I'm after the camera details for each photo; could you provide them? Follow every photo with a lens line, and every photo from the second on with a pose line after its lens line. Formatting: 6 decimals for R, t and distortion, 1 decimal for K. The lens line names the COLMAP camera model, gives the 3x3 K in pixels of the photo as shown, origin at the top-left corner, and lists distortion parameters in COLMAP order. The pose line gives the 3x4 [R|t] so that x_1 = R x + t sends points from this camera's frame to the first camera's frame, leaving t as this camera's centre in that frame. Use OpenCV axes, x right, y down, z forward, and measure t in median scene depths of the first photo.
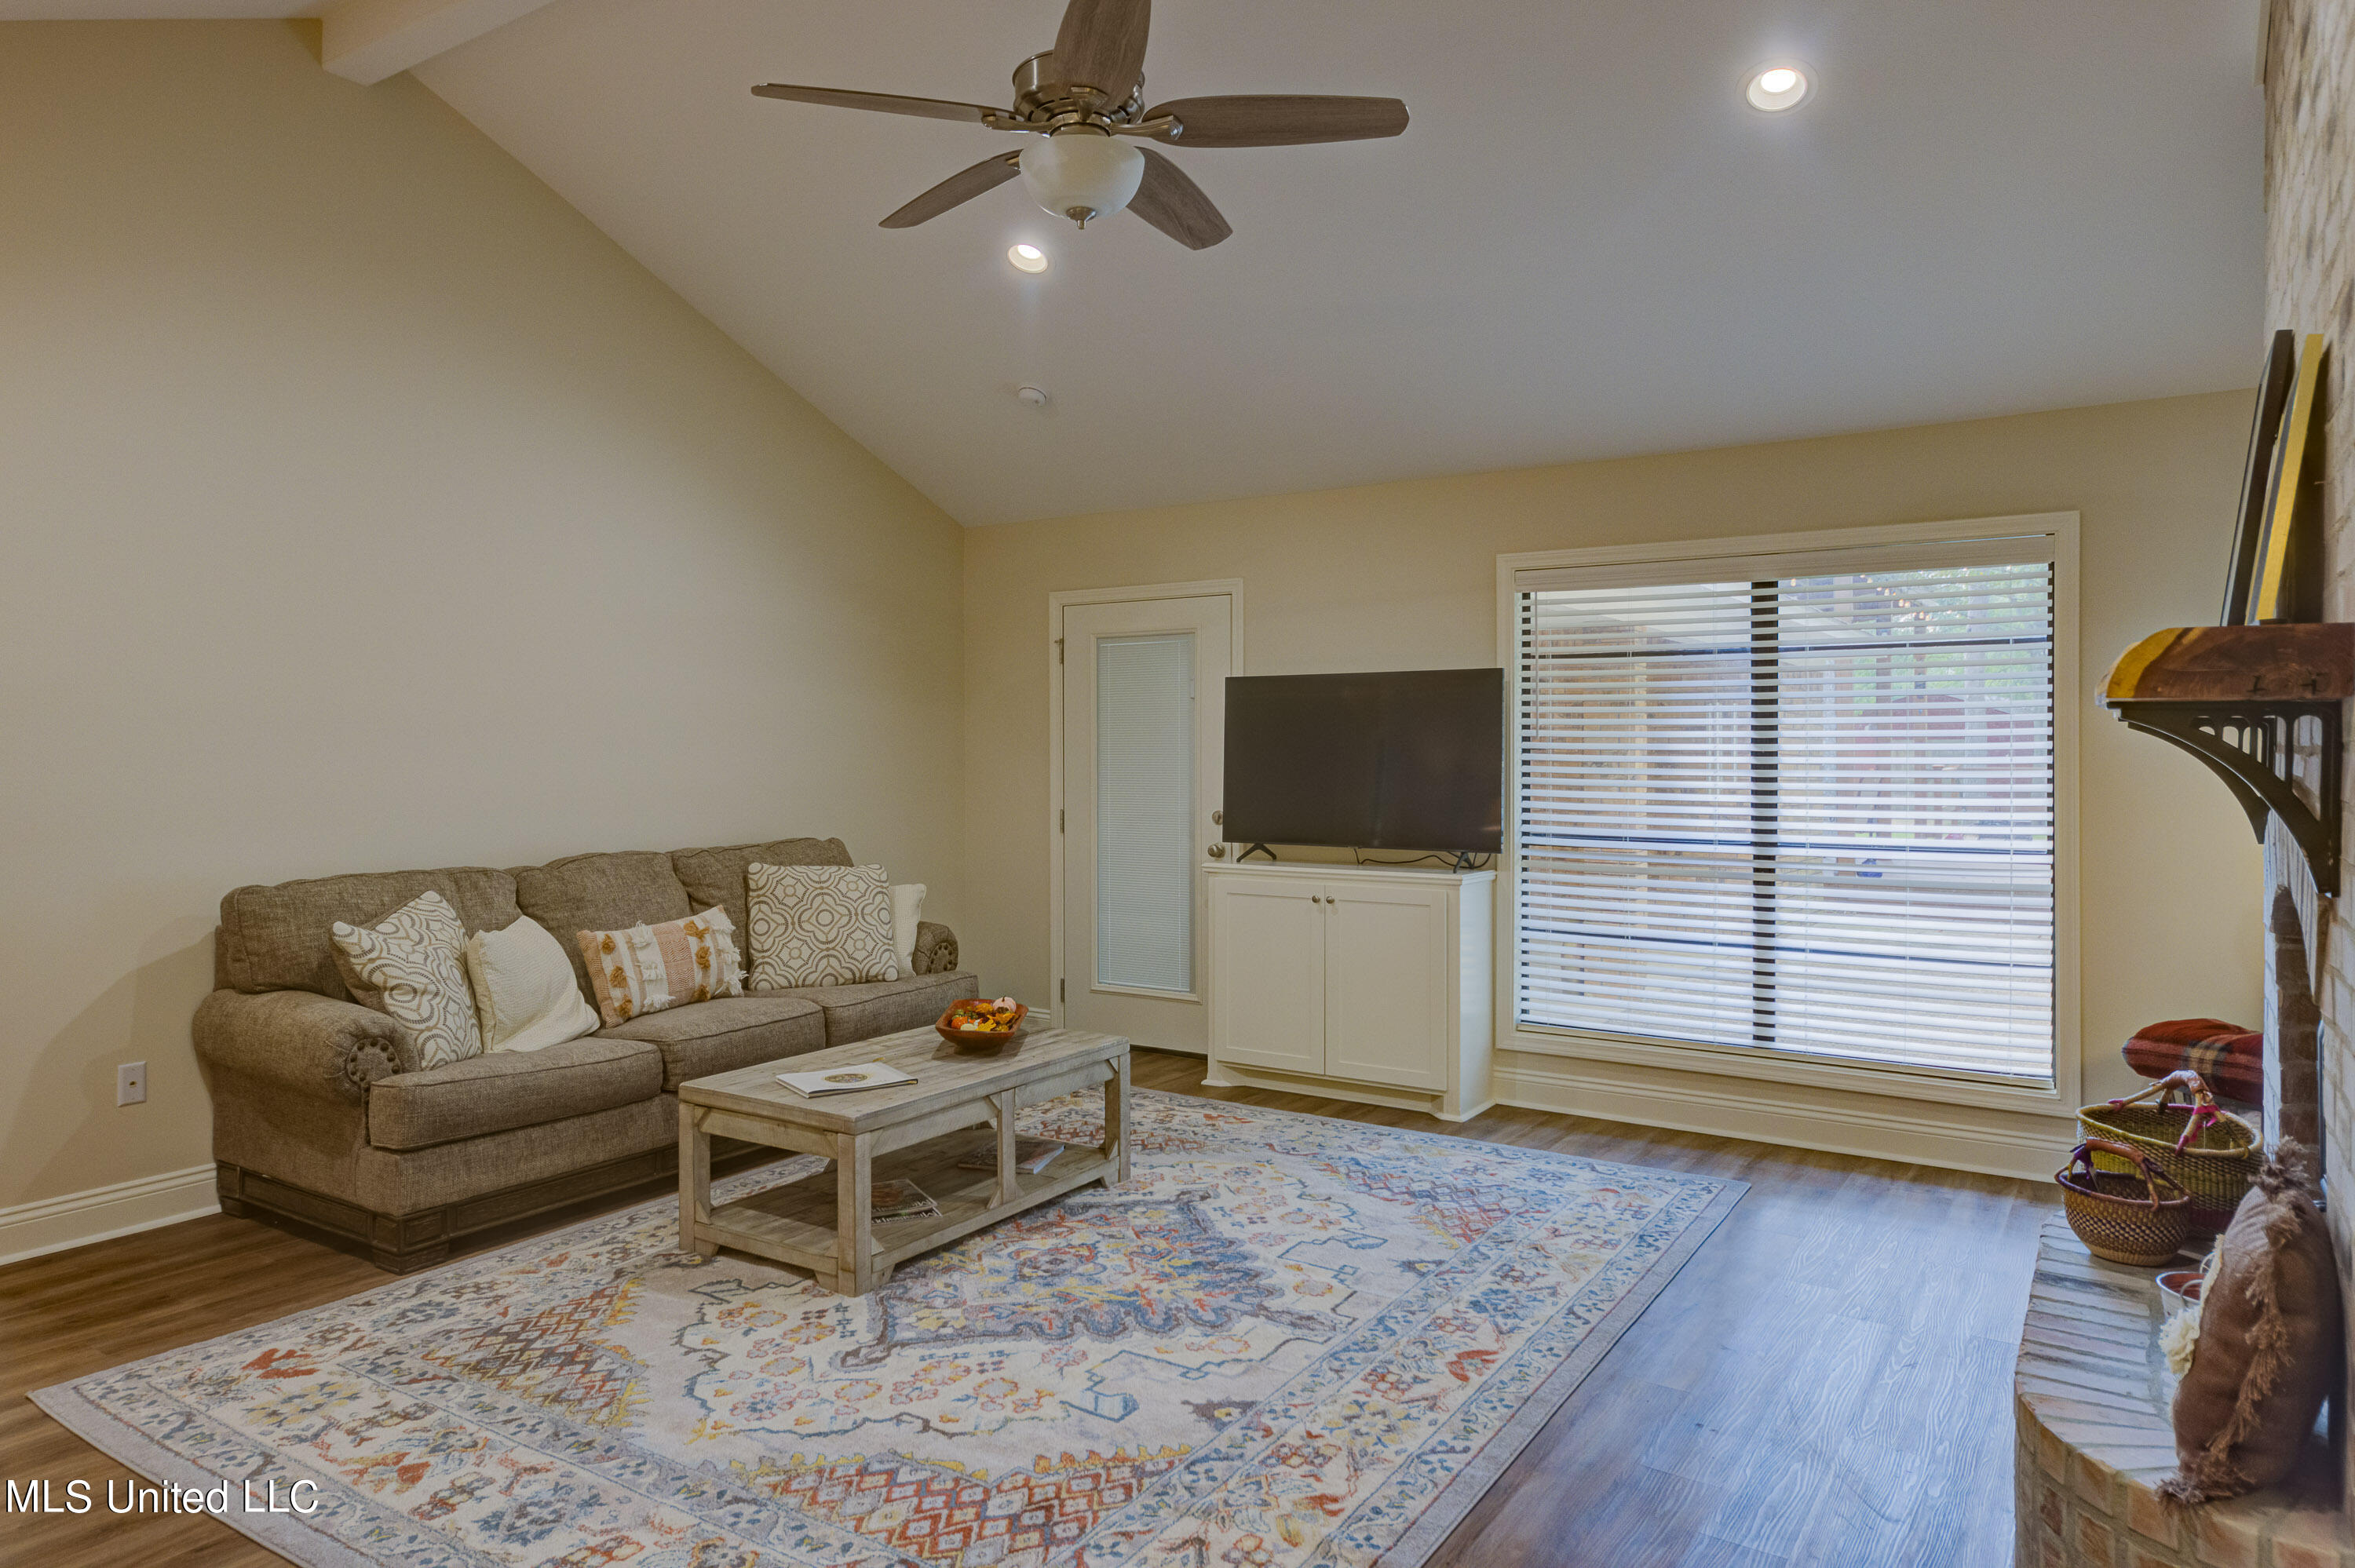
lens RADIAL K [[1452.4, 0, 1178.6], [0, 1452.4, 749.3], [0, 0, 1]] dist [0.004656, 0.000614]
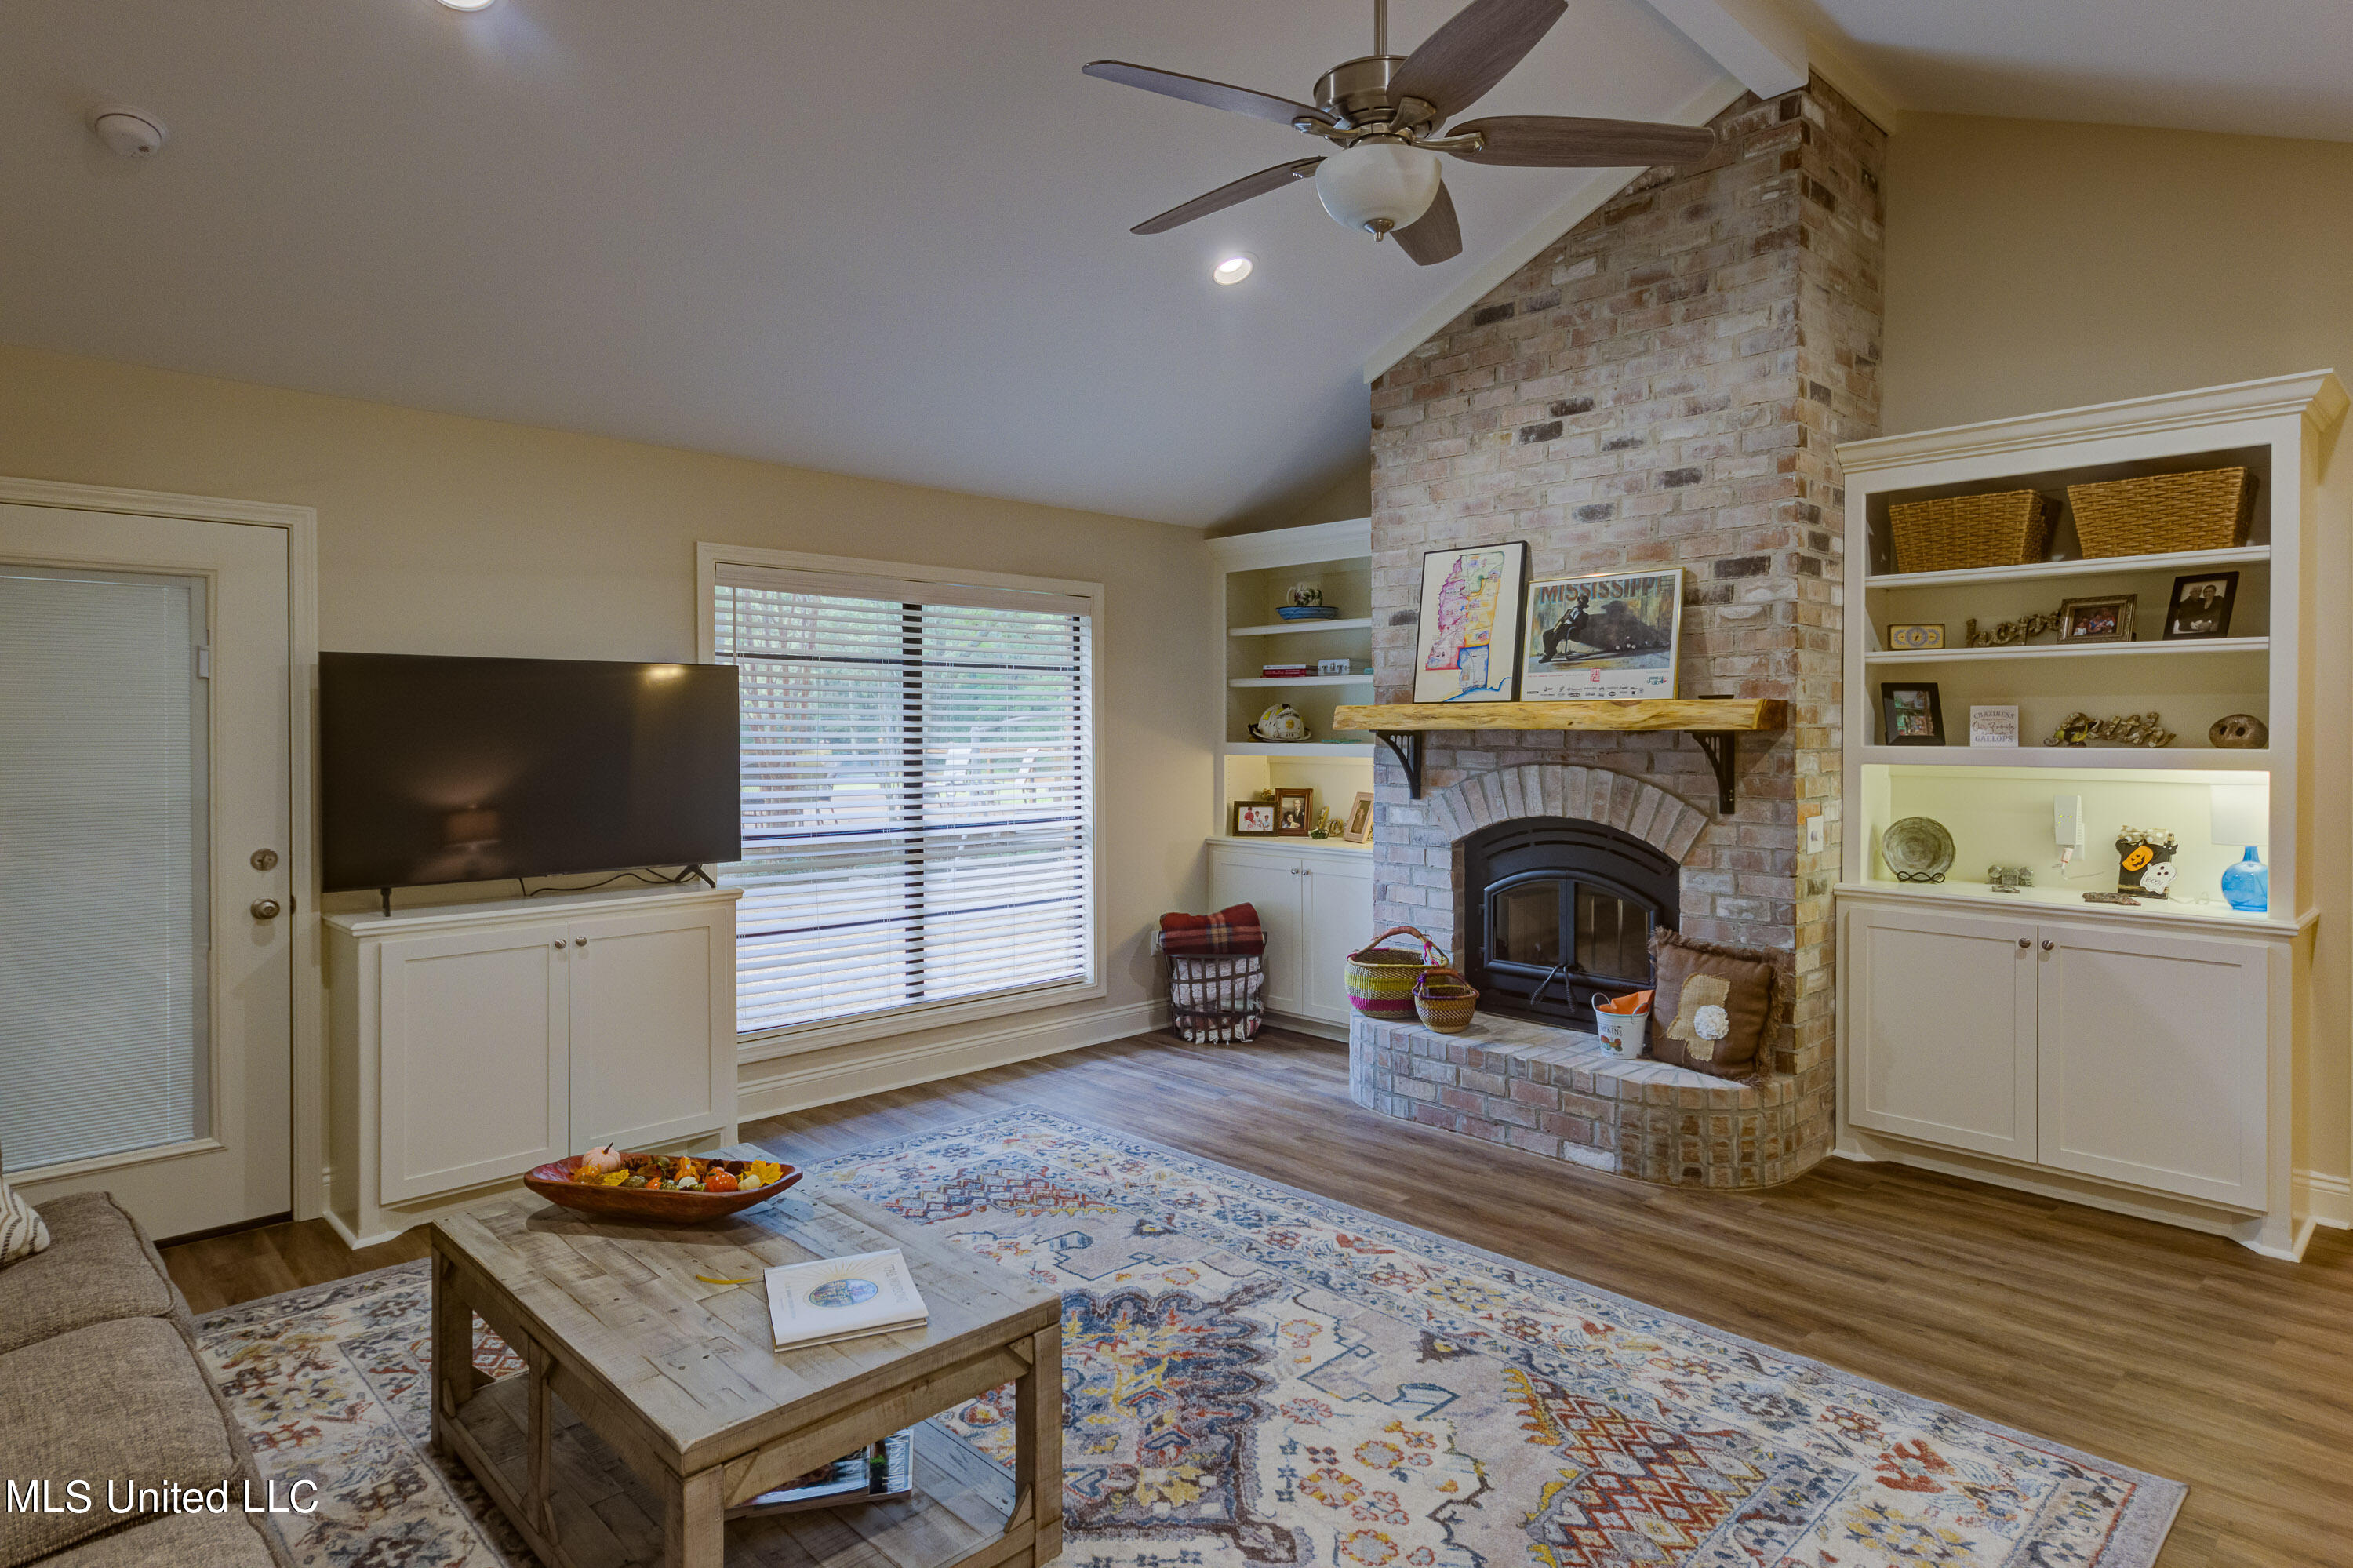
lens RADIAL K [[1307.3, 0, 1177.2], [0, 1307.3, 736.7], [0, 0, 1]] dist [0.002848, 0.000238]
pose [[0.213454, -0.005860, 0.976936, -0.784552], [0.003224, 0.999981, 0.005294, -0.018716], [-0.976948, 0.002020, 0.213469, 0.769254]]
